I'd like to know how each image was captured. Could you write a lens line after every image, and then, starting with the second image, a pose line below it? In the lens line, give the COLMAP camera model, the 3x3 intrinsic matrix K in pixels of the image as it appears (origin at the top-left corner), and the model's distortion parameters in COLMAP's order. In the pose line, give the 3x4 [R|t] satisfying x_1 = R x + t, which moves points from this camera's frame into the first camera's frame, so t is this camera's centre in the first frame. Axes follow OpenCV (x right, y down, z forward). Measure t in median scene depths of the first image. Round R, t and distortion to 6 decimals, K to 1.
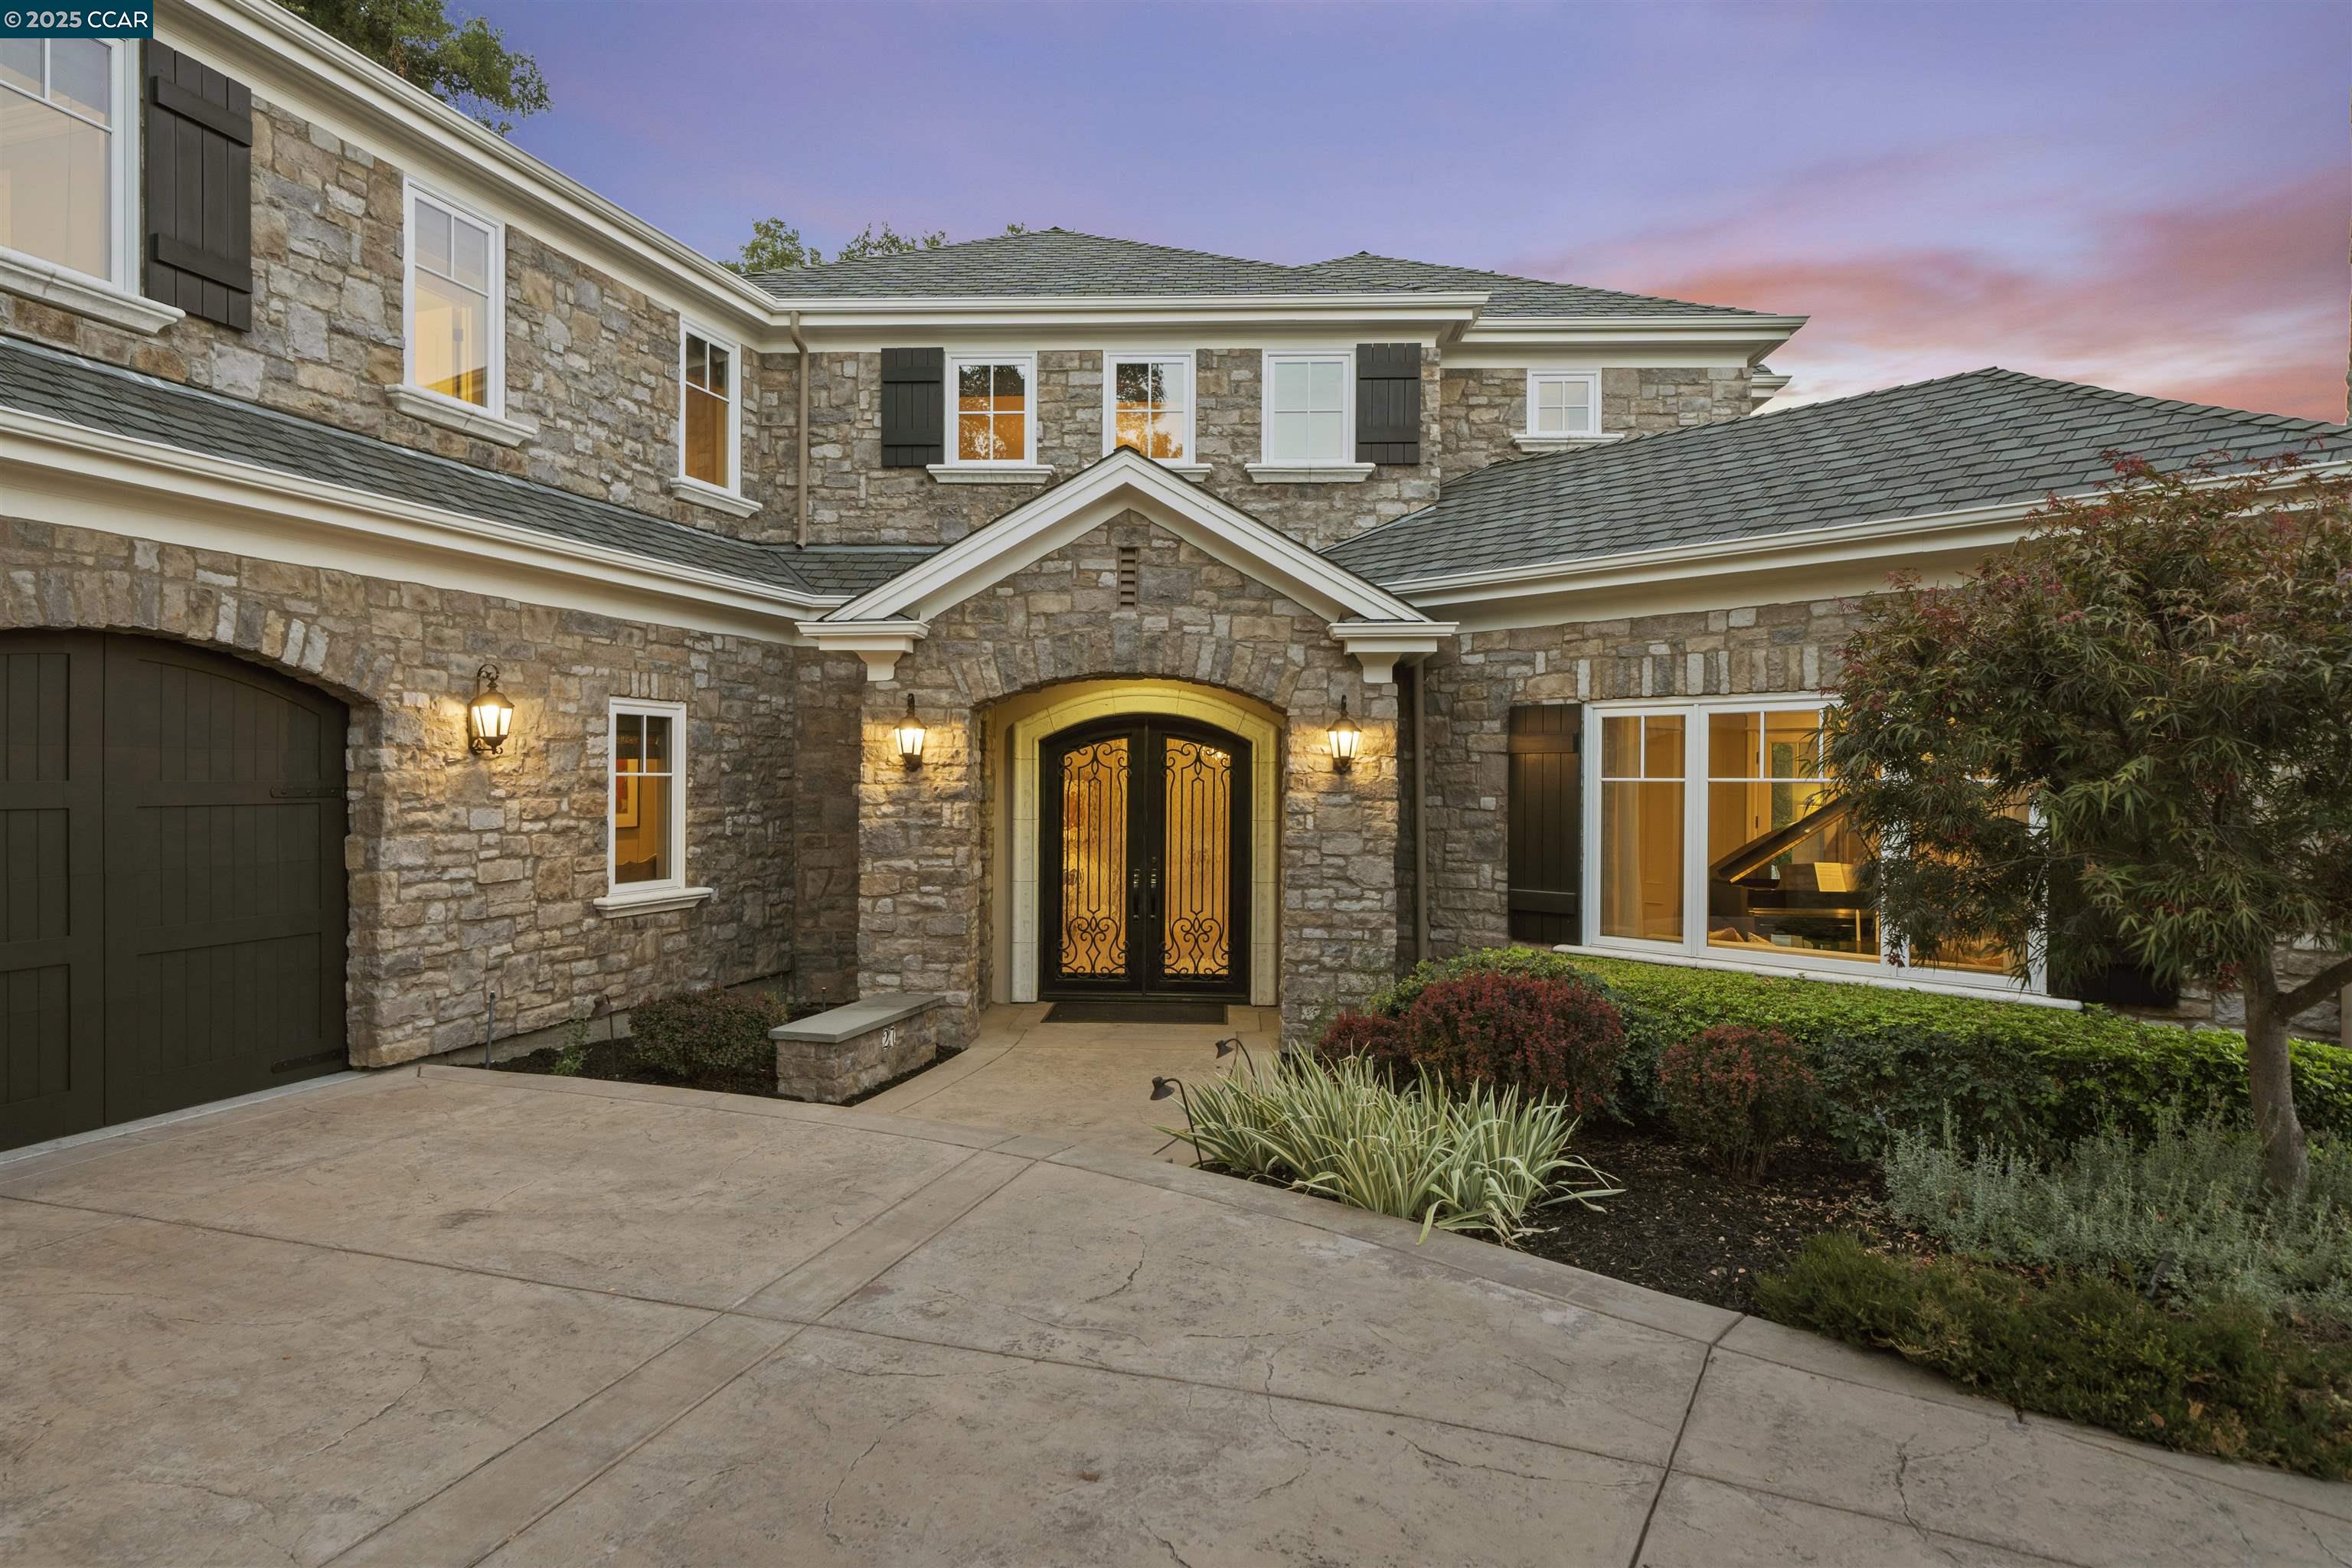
lens RADIAL K [[1348.5, 0, 1165.7], [0, 1348.5, 785.1], [0, 0, 1]] dist [0.001200, 0.002436]
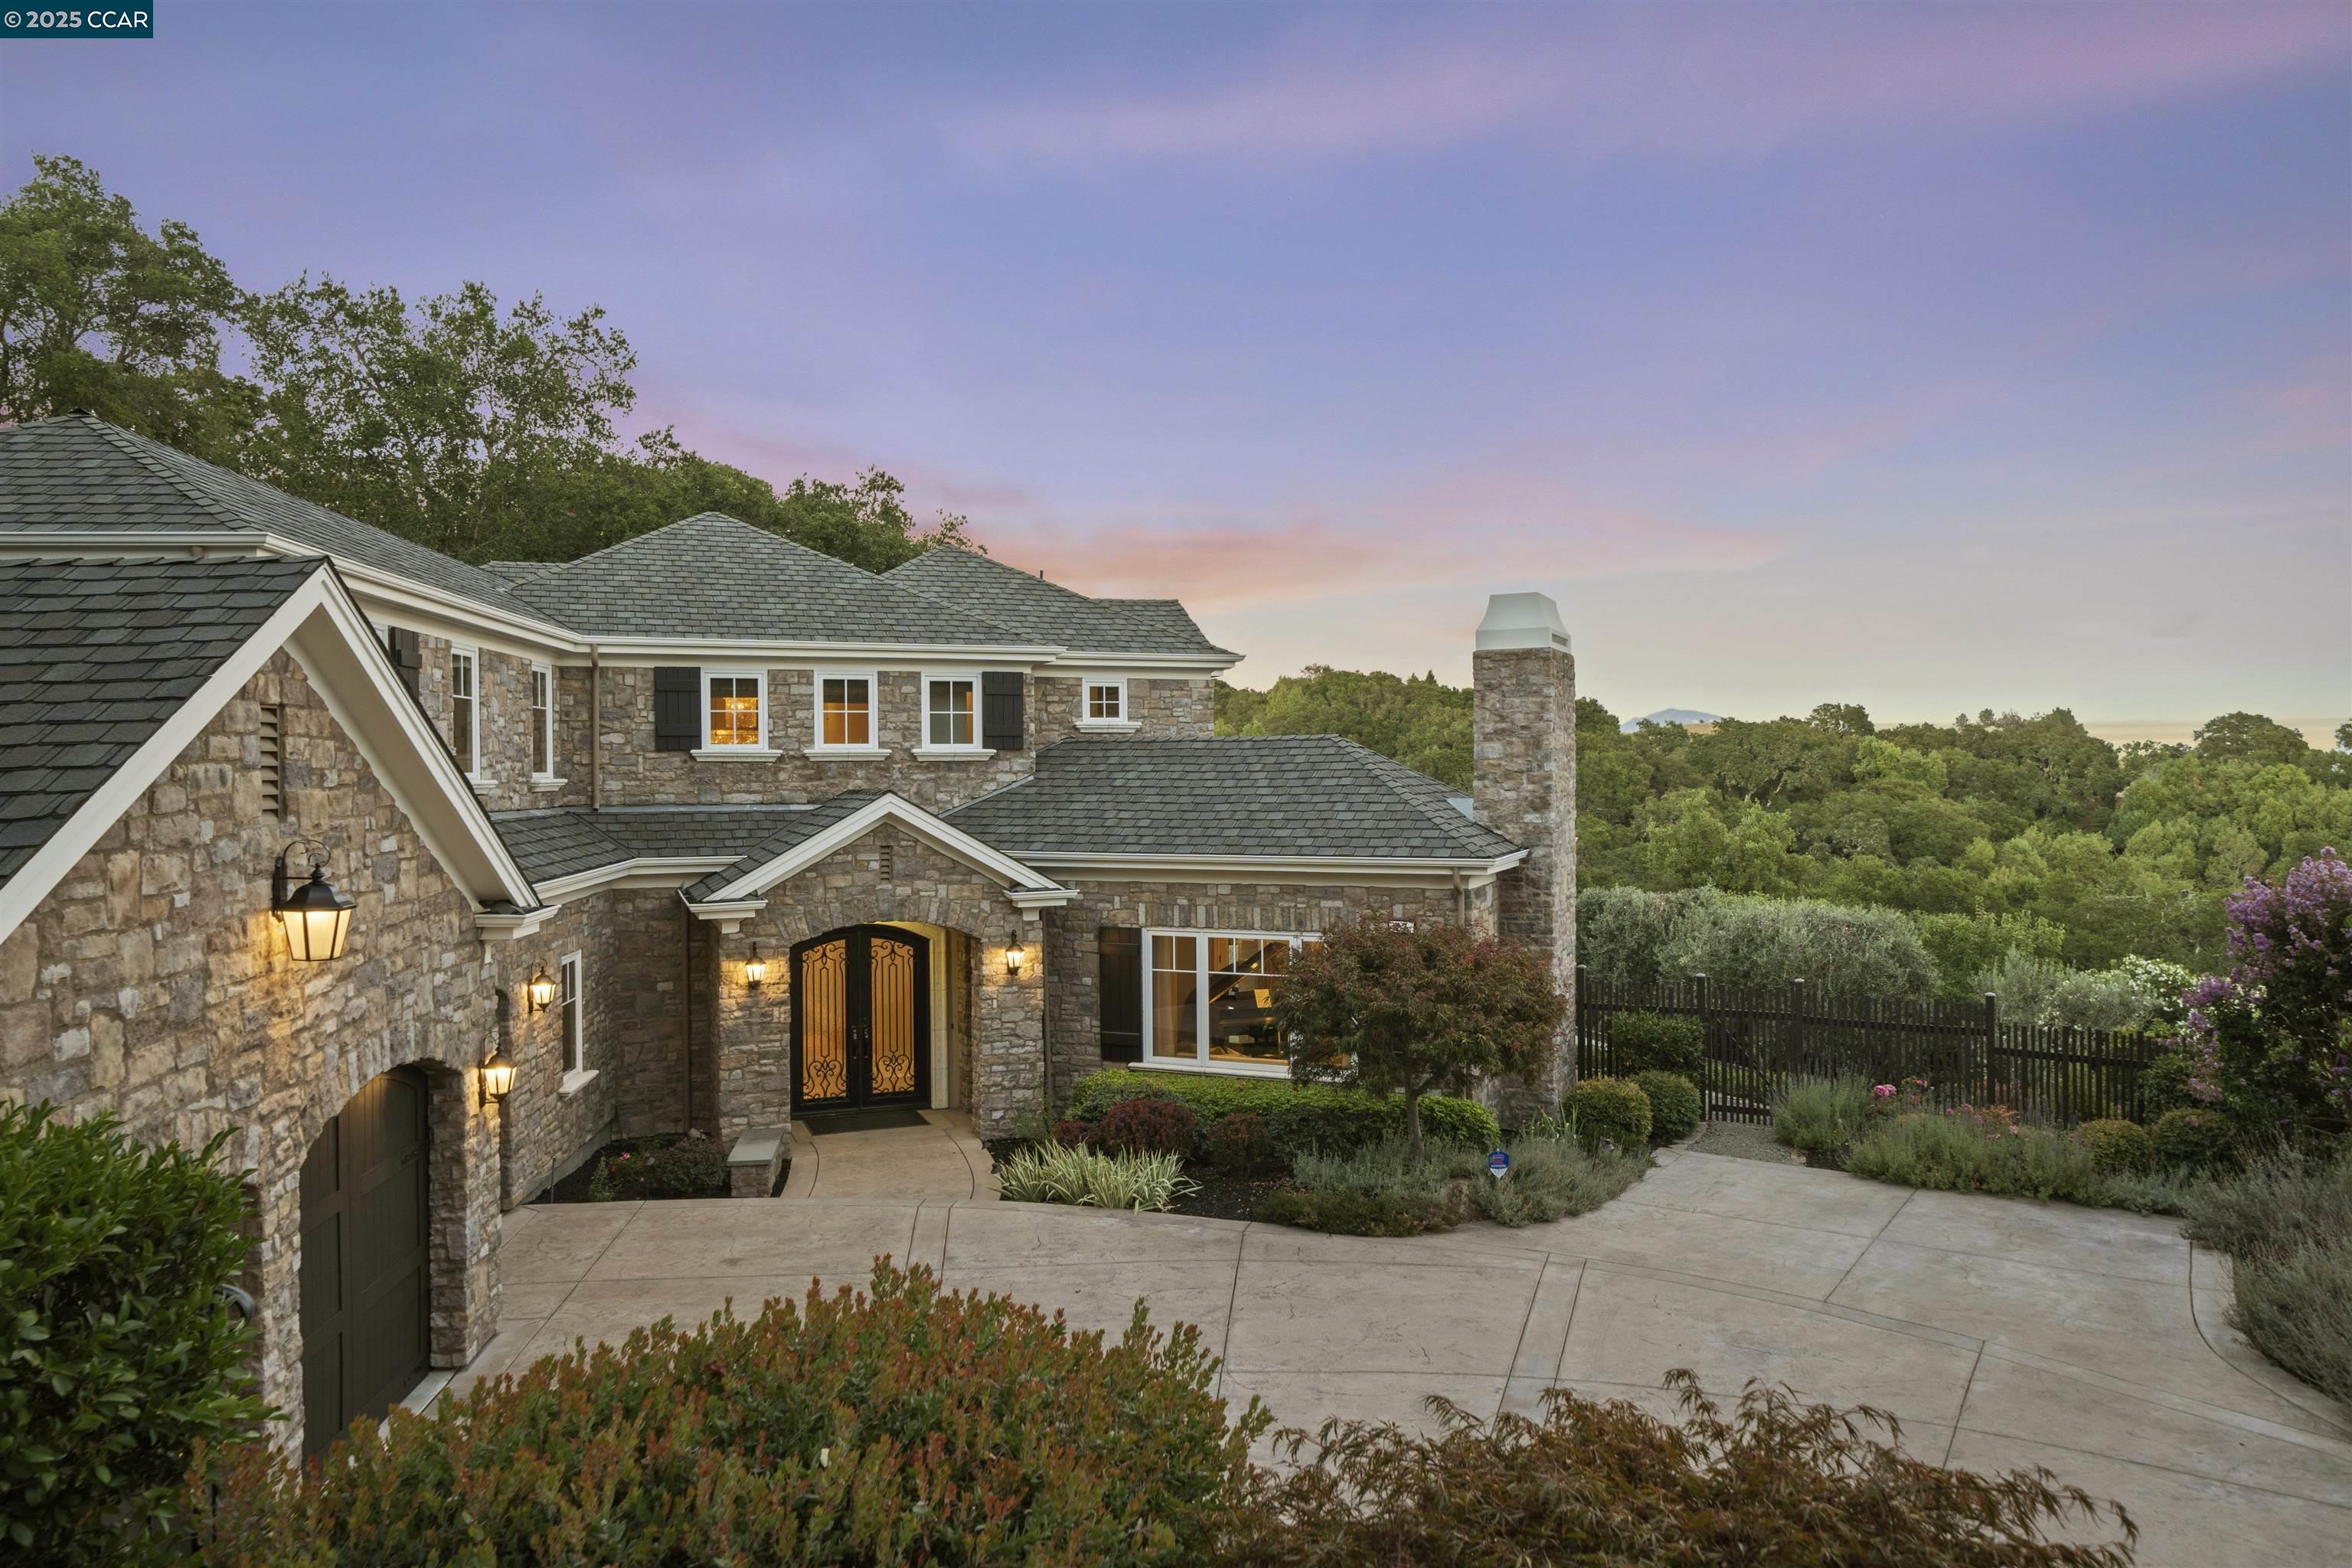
lens RADIAL K [[1587.2, 0, 1182.8], [0, 1587.2, 782.8], [0, 0, 1]] dist [0.000943, 0.003303]
pose [[0.911630, -0.016102, 0.410696, -0.496668], [0.014417, 0.999870, 0.007199, -0.263137], [-0.410759, -0.000642, 0.911744, -0.932905]]
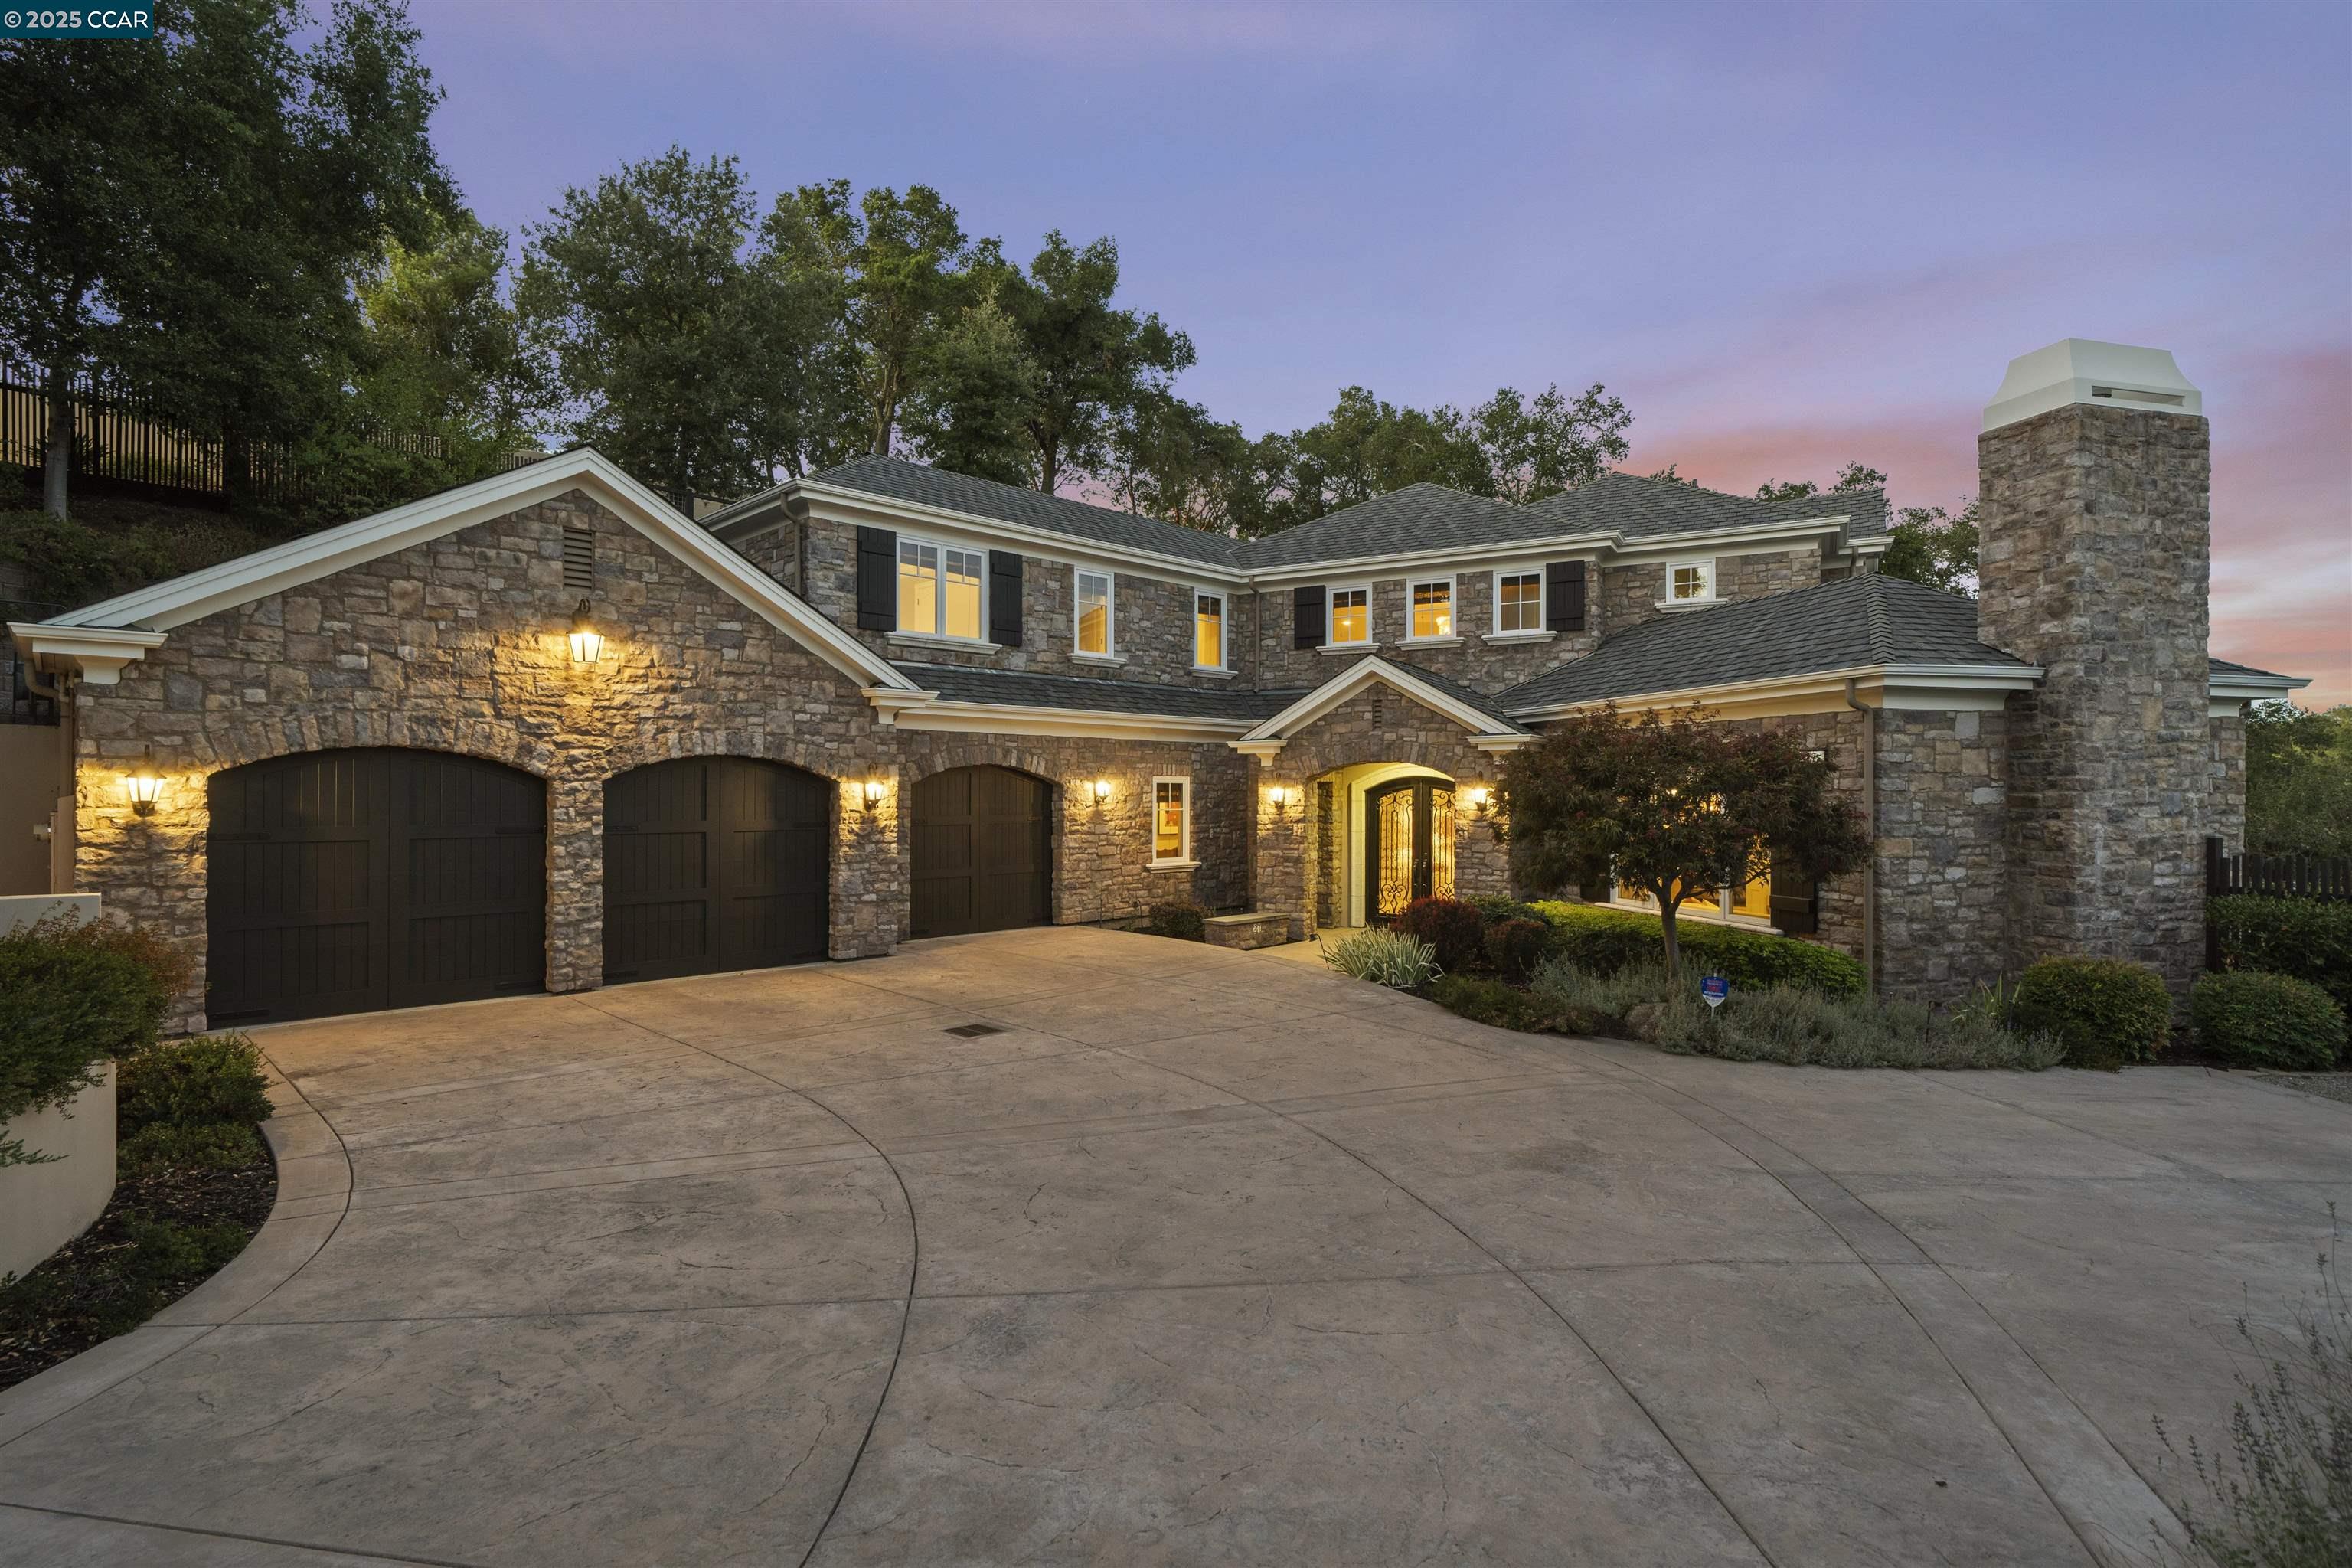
lens RADIAL K [[1147.7, 0, 1156.6], [0, 1147.7, 789.8], [0, 0, 1]] dist [-0.002693, 0.000311]
pose [[0.881499, -0.004806, -0.472161, 0.499714], [0.000666, 0.999960, -0.008935, -0.024337], [0.472185, 0.007562, 0.881467, -0.694980]]
